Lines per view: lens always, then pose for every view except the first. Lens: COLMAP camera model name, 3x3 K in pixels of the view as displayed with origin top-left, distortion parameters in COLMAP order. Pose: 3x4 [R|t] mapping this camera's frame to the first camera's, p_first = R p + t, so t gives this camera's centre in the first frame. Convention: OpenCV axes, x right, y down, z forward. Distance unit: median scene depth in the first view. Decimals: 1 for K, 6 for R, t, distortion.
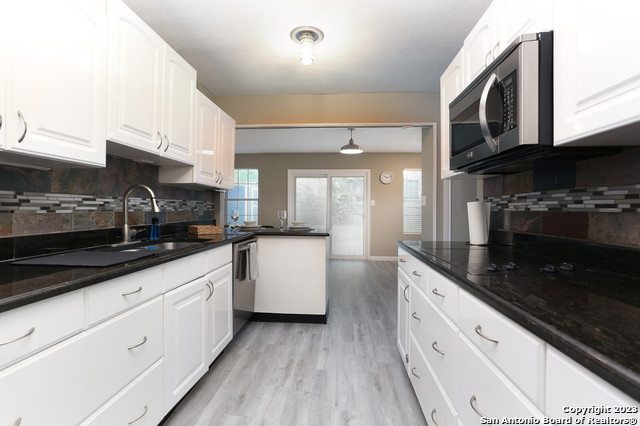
lens RADIAL K [[308.9, 0, 320.0], [0, 308.9, 213.0], [0, 0, 1]] dist [-0.000134, -0.000008]
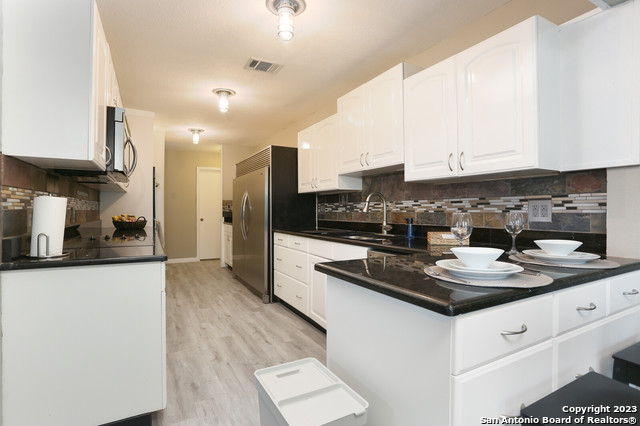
lens RADIAL K [[326.2, 0, 320.0], [0, 326.2, 213.0], [0, 0, 1]] dist [-0.003444, -0.000368]
pose [[-0.840004, -0.001496, -0.542578, 0.412203], [-0.012219, 0.999795, 0.016160, -0.019818], [0.542442, 0.020205, -0.839850, 2.060005]]
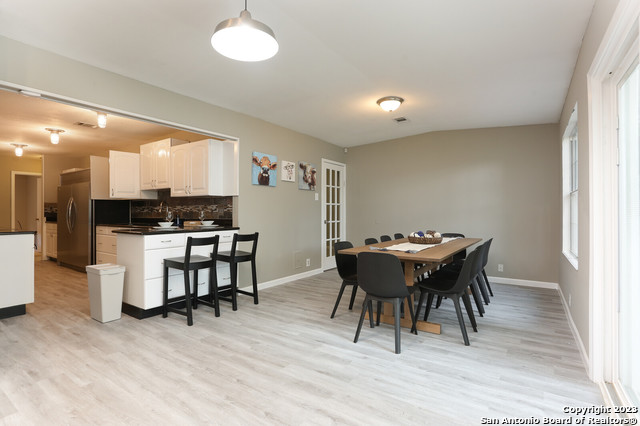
lens RADIAL K [[326.2, 0, 320.0], [0, 326.2, 213.0], [0, 0, 1]] dist [-0.003444, -0.000368]
pose [[-0.519481, -0.004686, -0.854469, 1.013384], [-0.014545, 0.999889, 0.003359, -0.022706], [0.854358, 0.014173, -0.519491, 3.453019]]
